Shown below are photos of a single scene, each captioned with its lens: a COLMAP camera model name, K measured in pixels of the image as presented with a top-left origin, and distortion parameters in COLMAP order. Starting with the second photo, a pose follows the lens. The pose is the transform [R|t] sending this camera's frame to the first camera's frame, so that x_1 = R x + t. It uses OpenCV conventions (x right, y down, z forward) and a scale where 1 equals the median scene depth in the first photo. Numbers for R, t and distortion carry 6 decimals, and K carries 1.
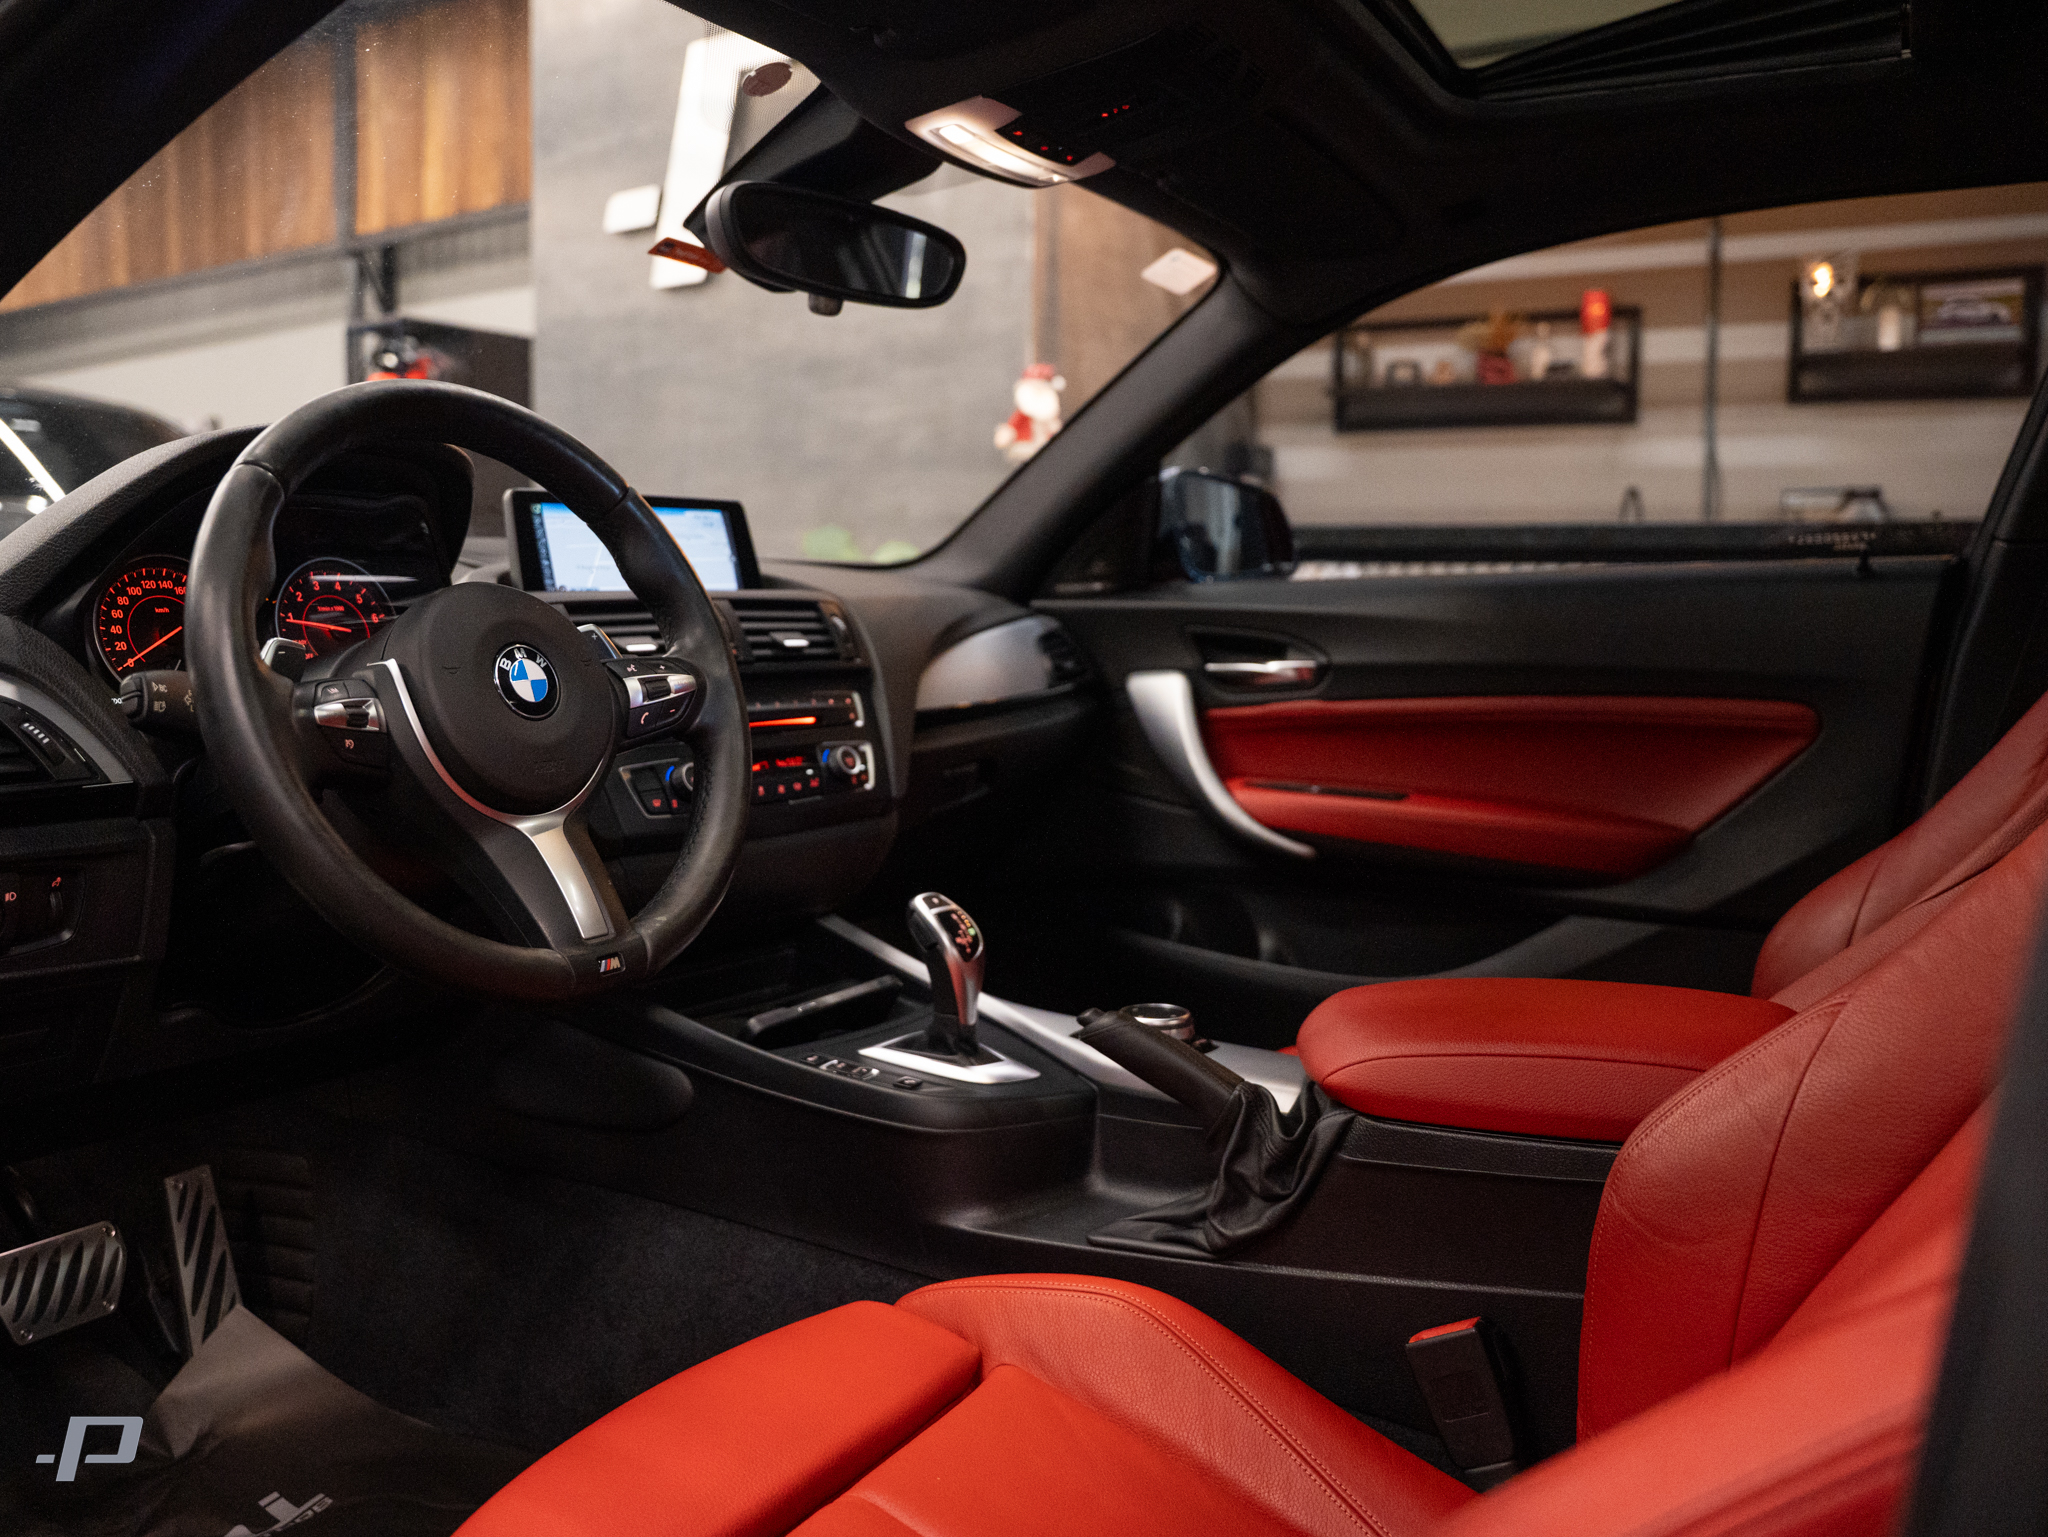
lens RADIAL K [[1646.1, 0, 1024.0], [0, 1646.1, 768.5], [0, 0, 1]] dist [-0.160033, 0.119761]
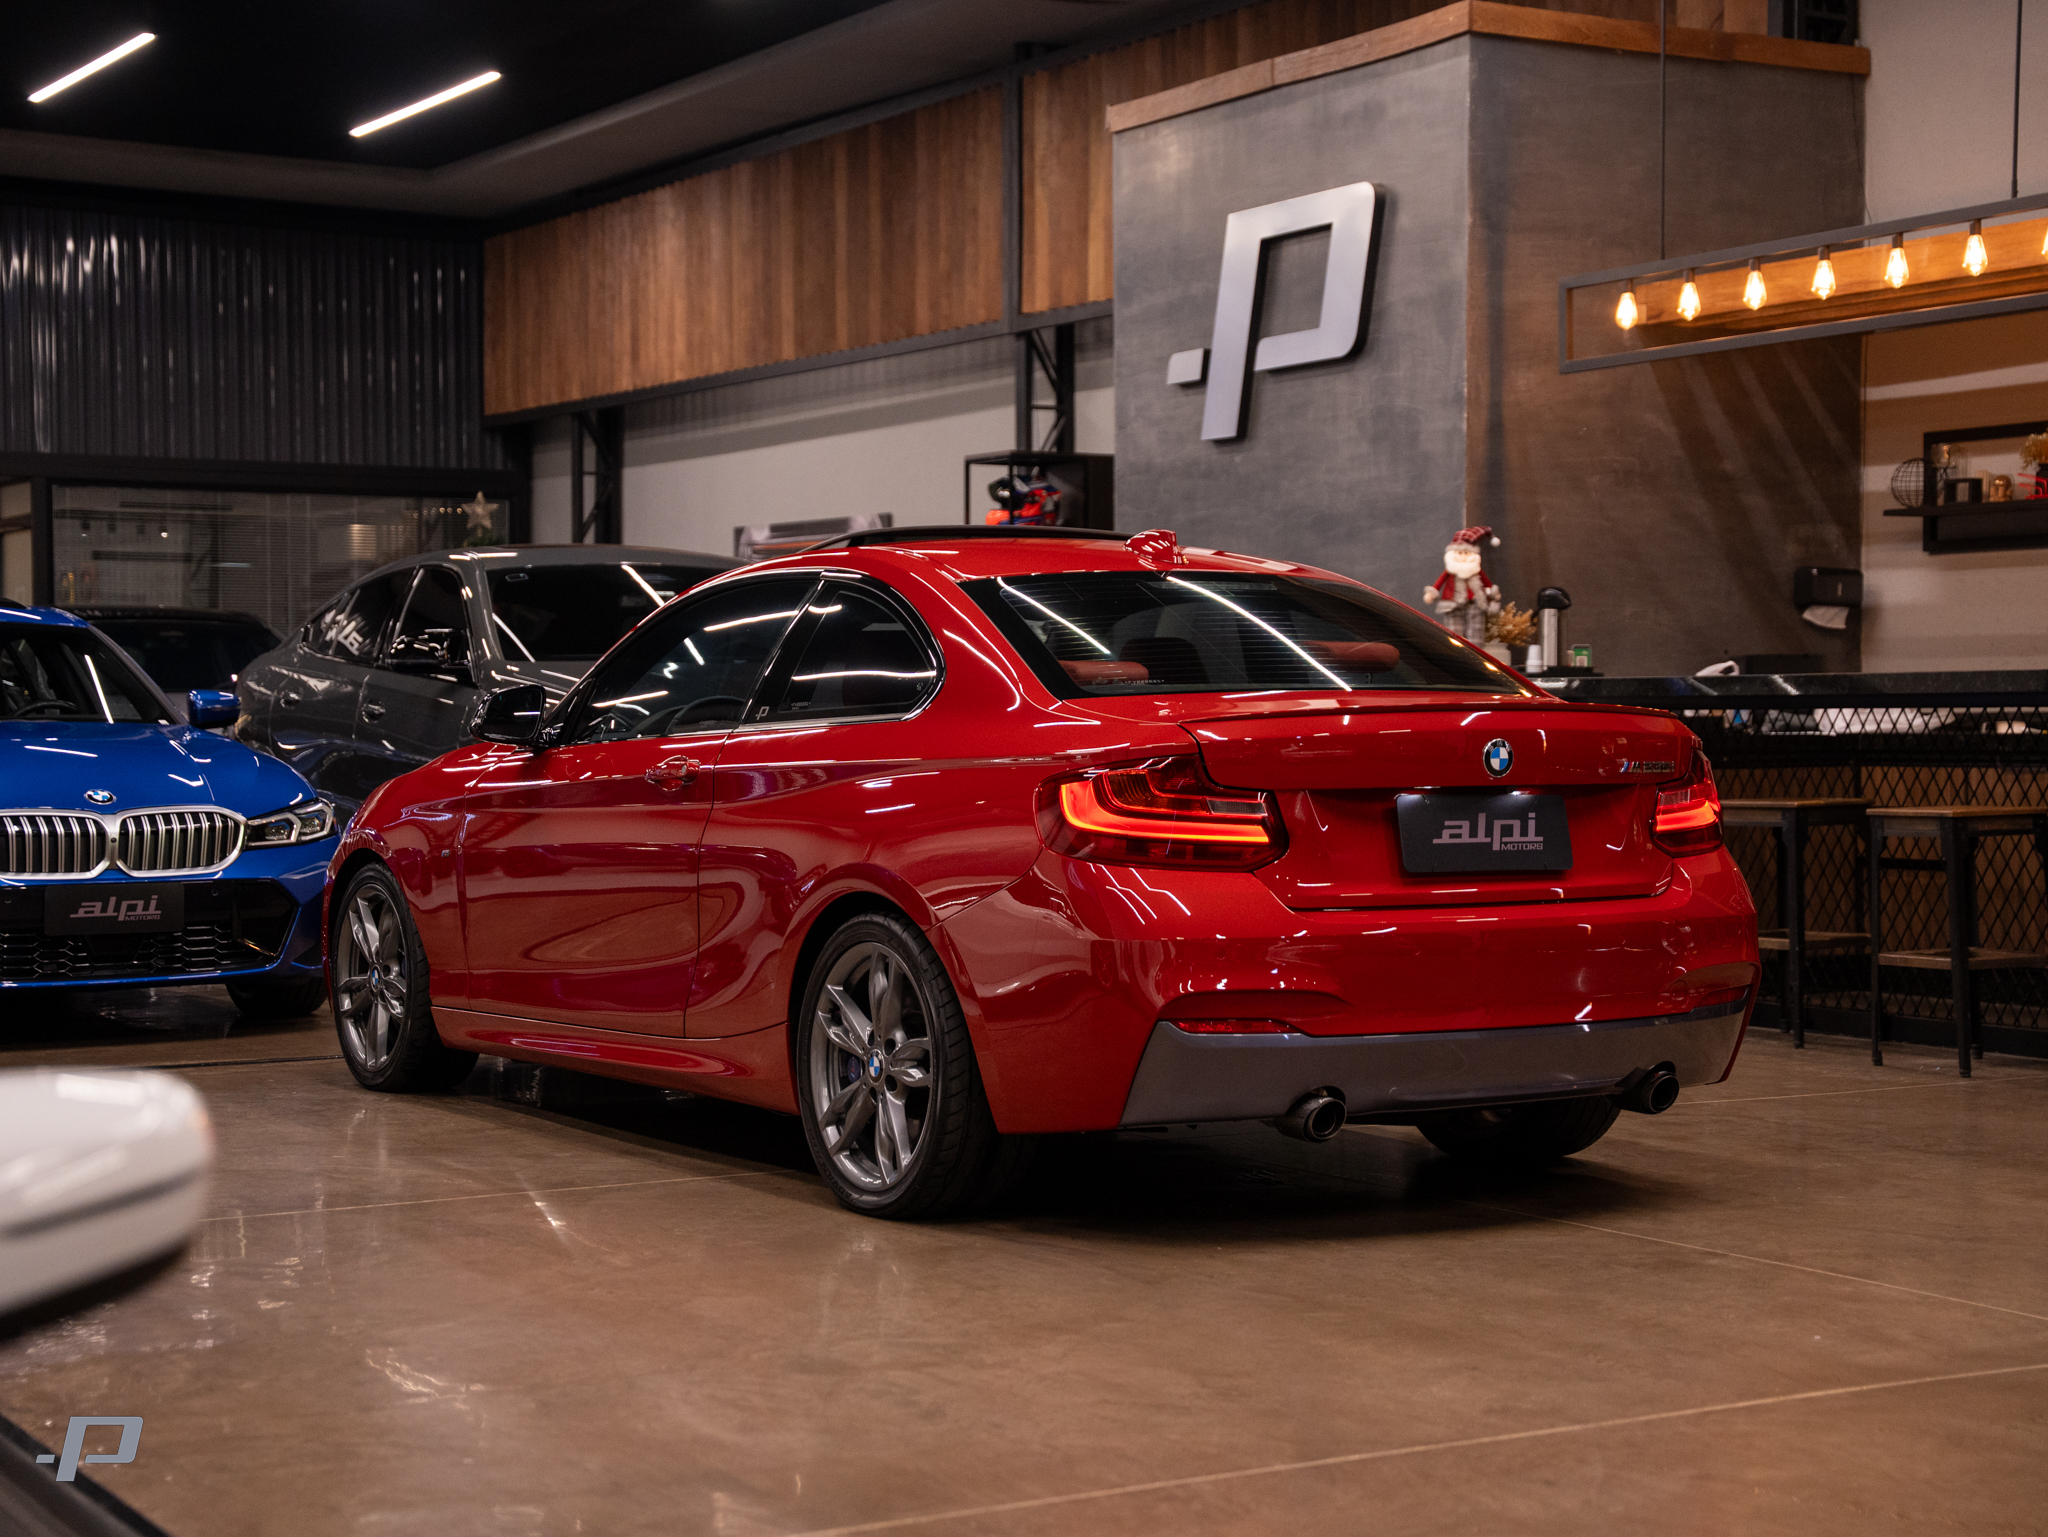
lens RADIAL K [[3282.6, 0, 1024.0], [0, 3282.6, 768.5], [0, 0, 1]] dist [0.082275, 0.228100]
pose [[0.892624, 0.000289, -0.450803, 0.392222], [-0.041543, 0.995797, -0.081620, 0.057083], [0.448885, 0.091583, 0.888884, -0.576857]]
